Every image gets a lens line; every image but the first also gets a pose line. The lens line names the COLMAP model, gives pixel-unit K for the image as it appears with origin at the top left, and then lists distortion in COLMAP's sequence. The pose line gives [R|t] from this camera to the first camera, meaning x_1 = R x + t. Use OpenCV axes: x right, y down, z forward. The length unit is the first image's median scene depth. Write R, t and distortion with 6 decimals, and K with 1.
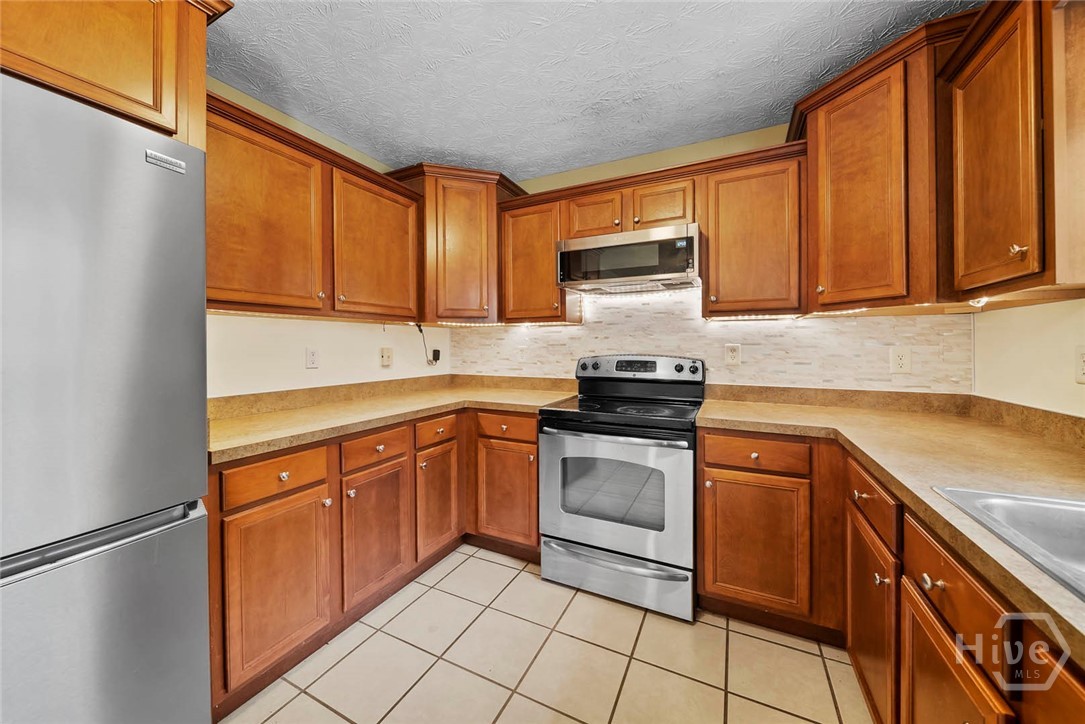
lens RADIAL K [[391.5, 0, 537.7], [0, 391.5, 345.6], [0, 0, 1]] dist [-0.001756, -0.000132]
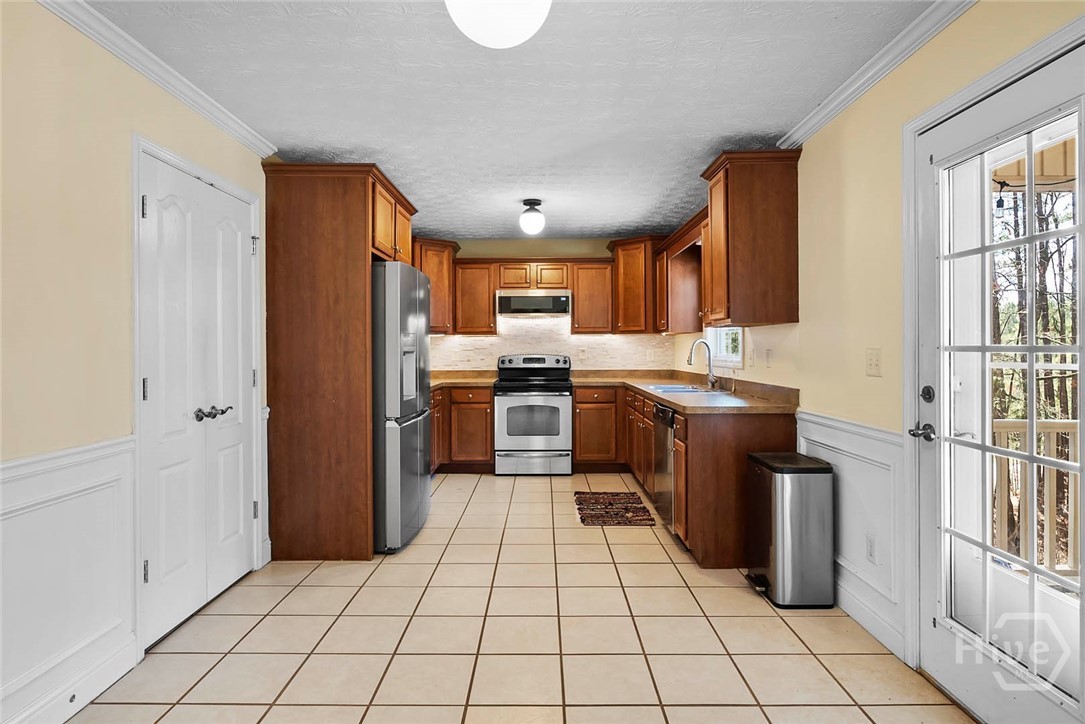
lens RADIAL K [[584.7, 0, 536.4], [0, 584.7, 350.4], [0, 0, 1]] dist [0.009083, 0.000311]
pose [[0.898982, -0.001676, 0.437982, -1.034547], [0.002146, 0.999998, -0.000577, 0.008693], [-0.437980, 0.001459, 0.898984, -1.586264]]
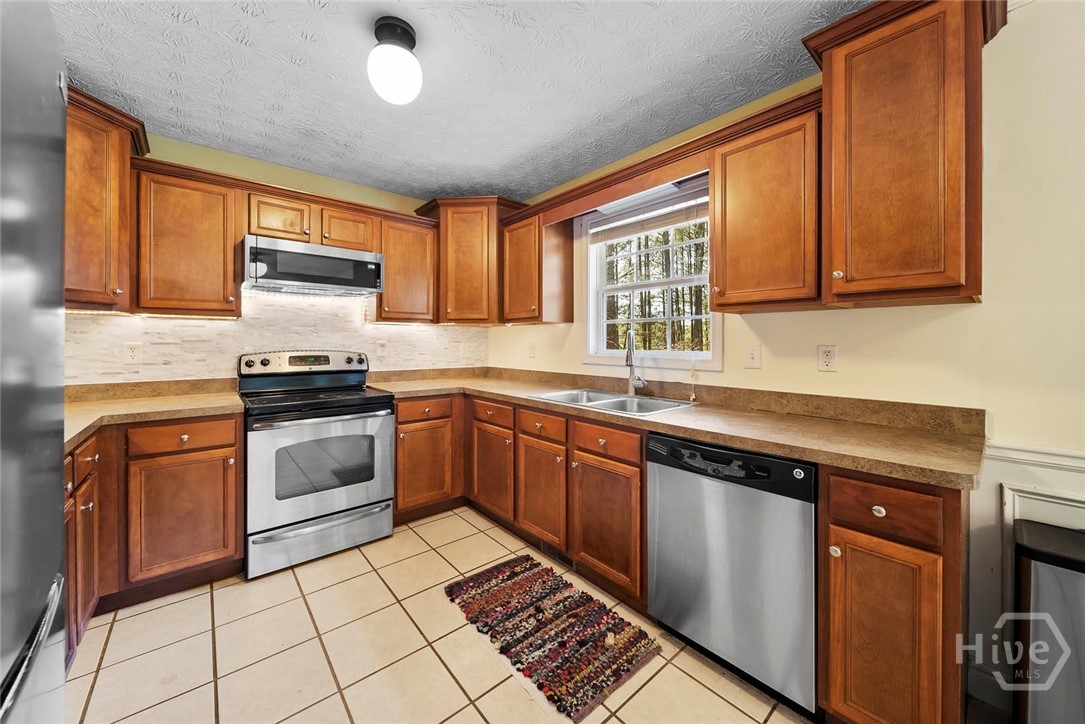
lens RADIAL K [[391.5, 0, 535.1], [0, 391.5, 342.1], [0, 0, 1]] dist [-0.001756, -0.000132]
pose [[0.394486, 0.003866, 0.918894, -0.610626], [-0.001541, 0.999993, -0.003545, 0.002870], [-0.918901, -0.000017, 0.394489, -0.042284]]
